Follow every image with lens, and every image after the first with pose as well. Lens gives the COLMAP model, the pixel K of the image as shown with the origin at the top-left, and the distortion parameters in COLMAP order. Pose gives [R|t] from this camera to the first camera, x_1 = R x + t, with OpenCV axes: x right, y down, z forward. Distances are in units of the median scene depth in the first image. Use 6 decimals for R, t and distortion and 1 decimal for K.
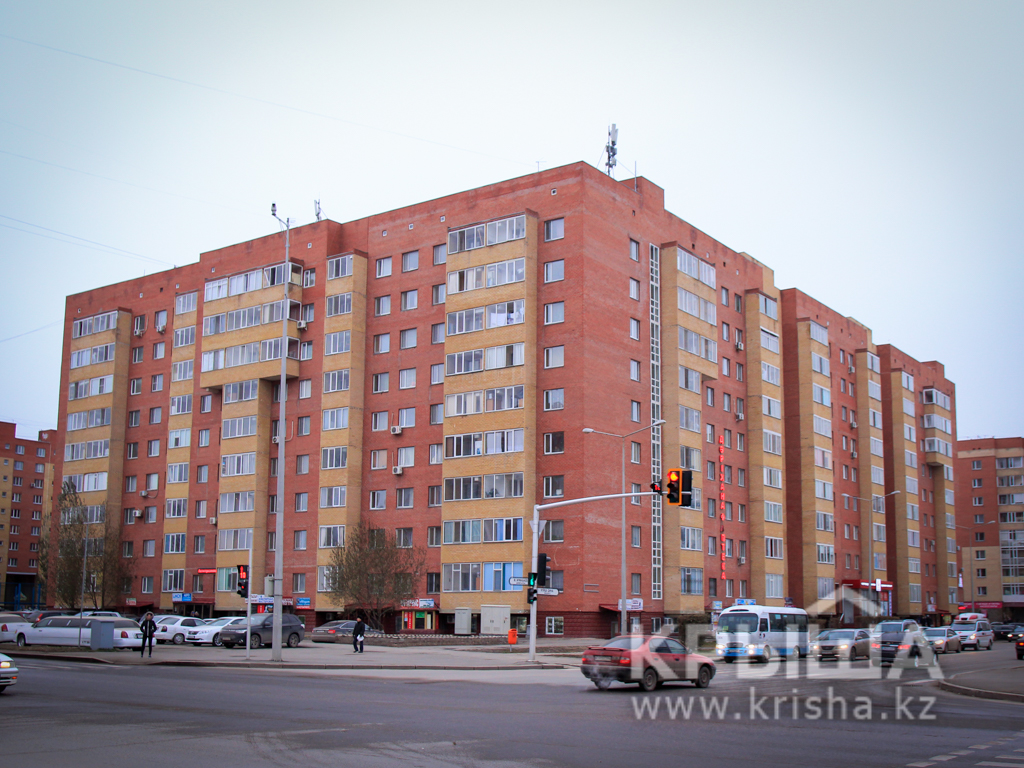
lens RADIAL K [[1351.3, 0, 512.0], [0, 1351.3, 384.0], [0, 0, 1]] dist [-0.024303, -0.044595]
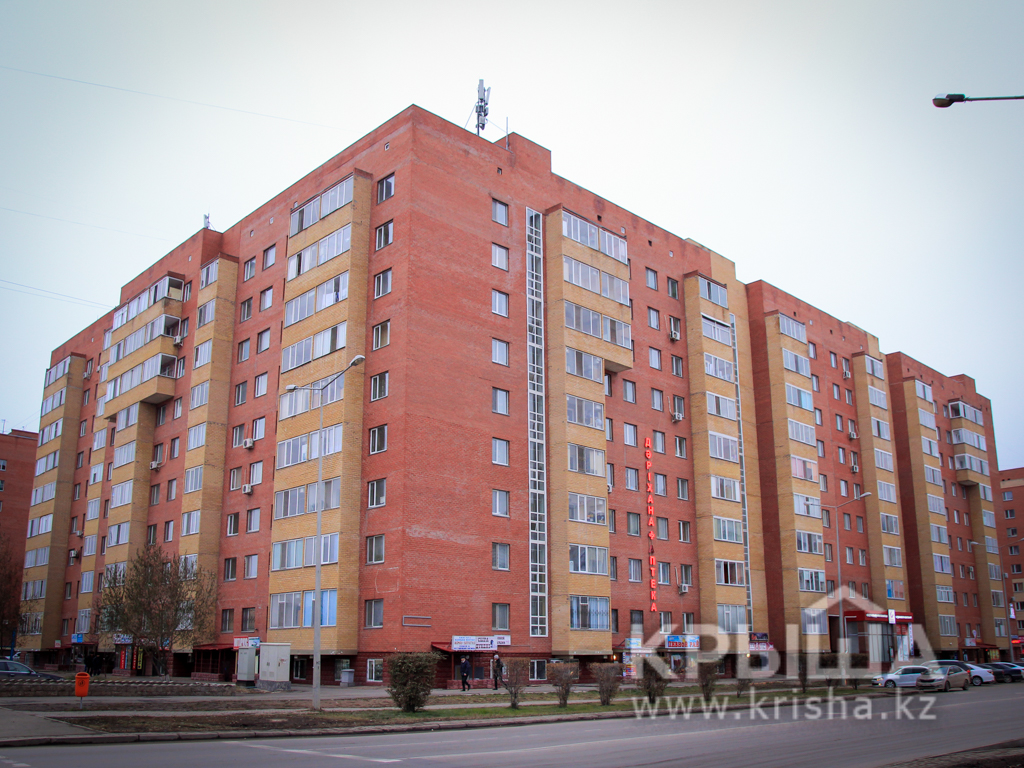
lens RADIAL K [[975.6, 0, 512.2], [0, 975.6, 399.5], [0, 0, 1]] dist [-0.093891, 0.022915]
pose [[0.975781, -0.064057, -0.209161, 0.201882], [0.044500, 0.994298, -0.096910, 0.069728], [0.214176, 0.085255, 0.973067, 0.397463]]
